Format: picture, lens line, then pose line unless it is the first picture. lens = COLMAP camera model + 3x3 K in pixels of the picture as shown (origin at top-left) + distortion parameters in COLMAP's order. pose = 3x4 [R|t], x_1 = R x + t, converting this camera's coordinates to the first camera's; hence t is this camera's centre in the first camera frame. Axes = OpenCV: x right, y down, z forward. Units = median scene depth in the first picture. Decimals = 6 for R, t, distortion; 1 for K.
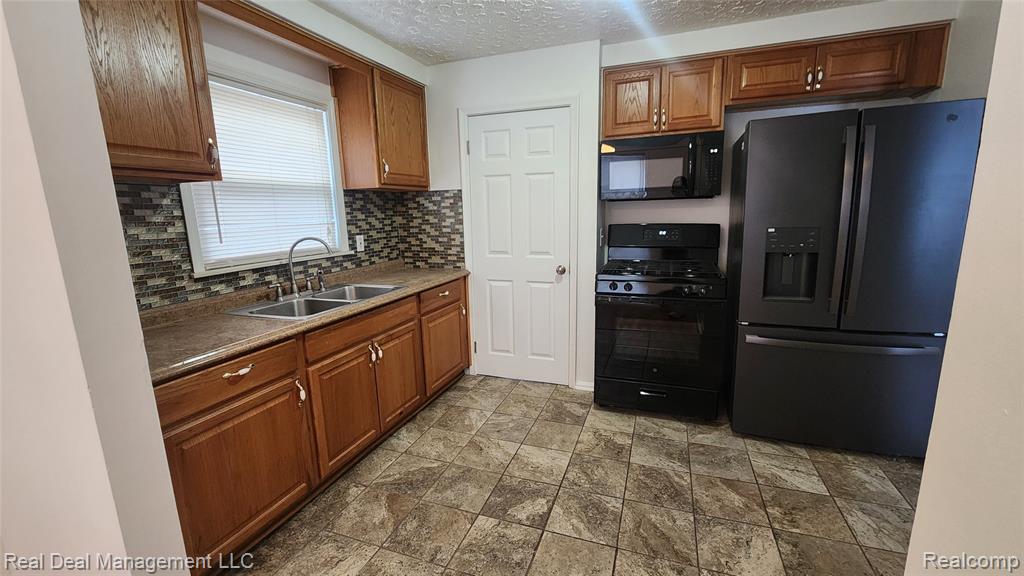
lens RADIAL K [[419.7, 0, 514.7], [0, 419.7, 288.6], [0, 0, 1]] dist [-0.001524, -0.000086]
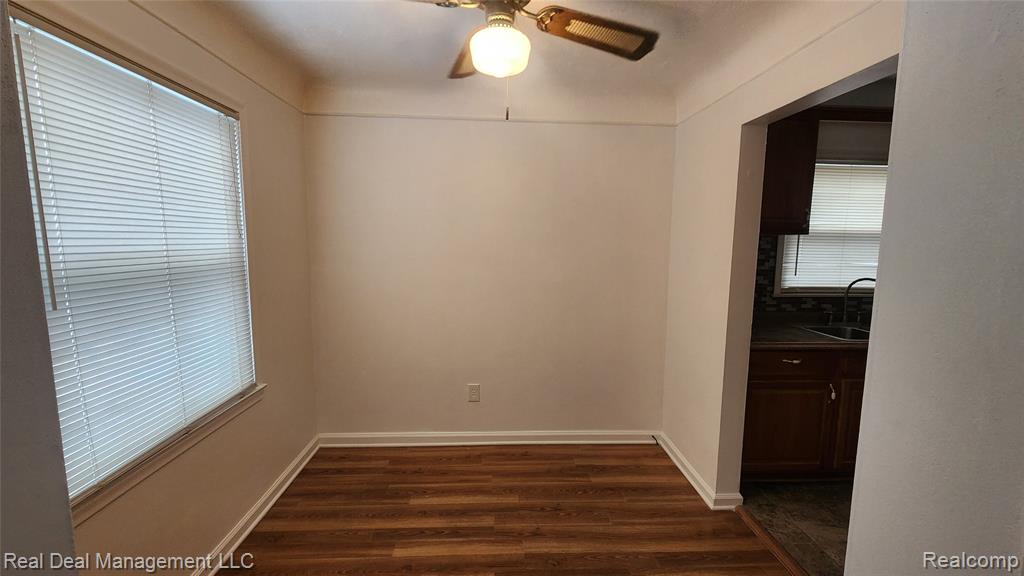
lens RADIAL K [[419.7, 0, 514.7], [0, 419.7, 288.6], [0, 0, 1]] dist [-0.001524, -0.000086]
pose [[0.394525, 0.132131, -0.909336, 0.200688], [-0.192813, 0.979480, 0.058670, 0.031080], [0.898428, 0.152185, 0.411906, -0.391648]]
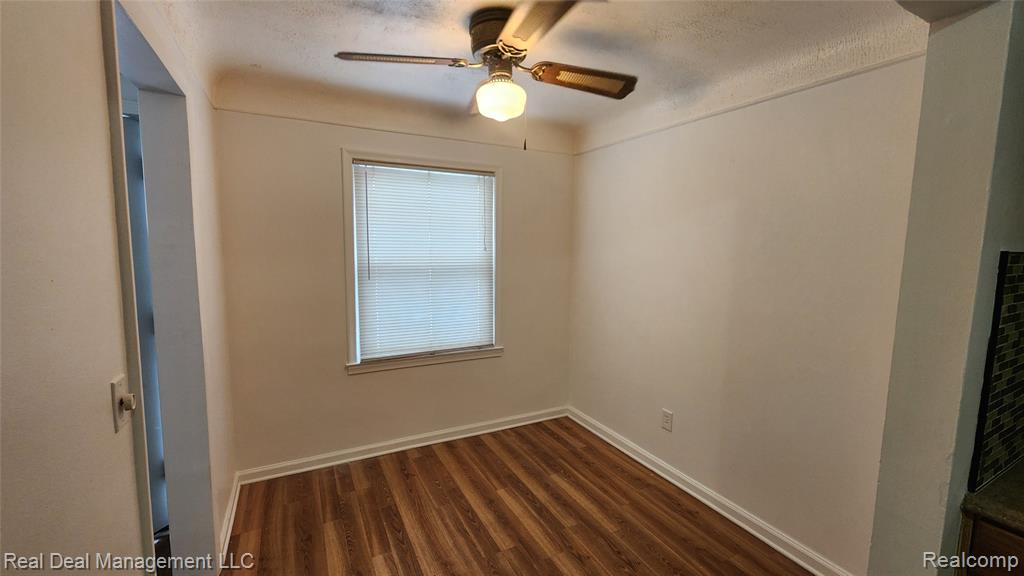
lens RADIAL K [[419.7, 0, 514.7], [0, 419.7, 288.6], [0, 0, 1]] dist [-0.001524, -0.000086]
pose [[-0.669598, 0.087831, -0.737512, 0.151946], [-0.142668, 0.959281, 0.243773, -0.141708], [0.728892, 0.268450, -0.629802, 0.415169]]
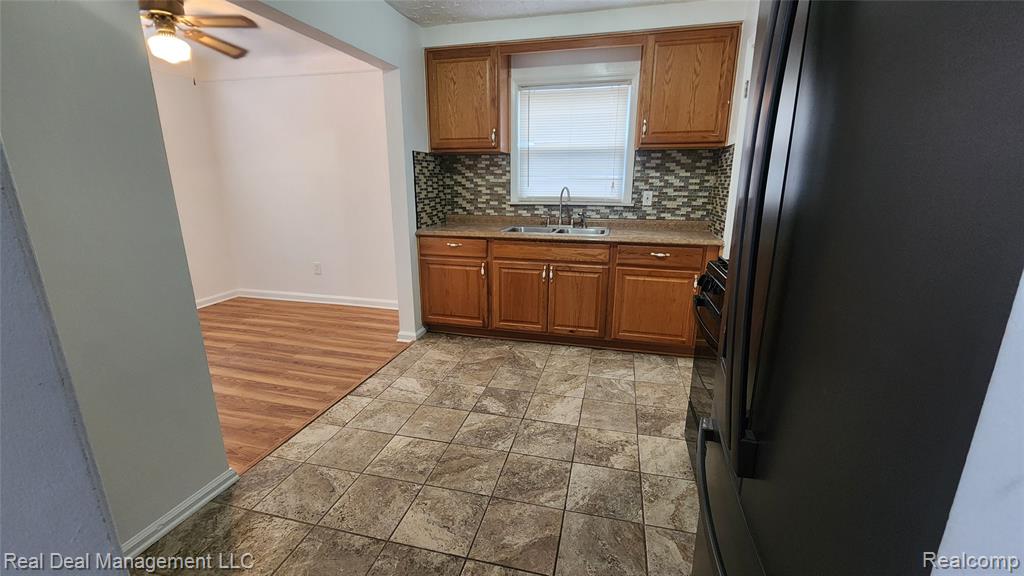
lens RADIAL K [[419.7, 0, 514.7], [0, 419.7, 288.6], [0, 0, 1]] dist [-0.001524, -0.000086]
pose [[0.105357, 0.271128, -0.956760, 0.988452], [-0.191239, 0.949680, 0.248062, -0.118788], [0.975873, 0.156835, 0.151906, 0.690276]]
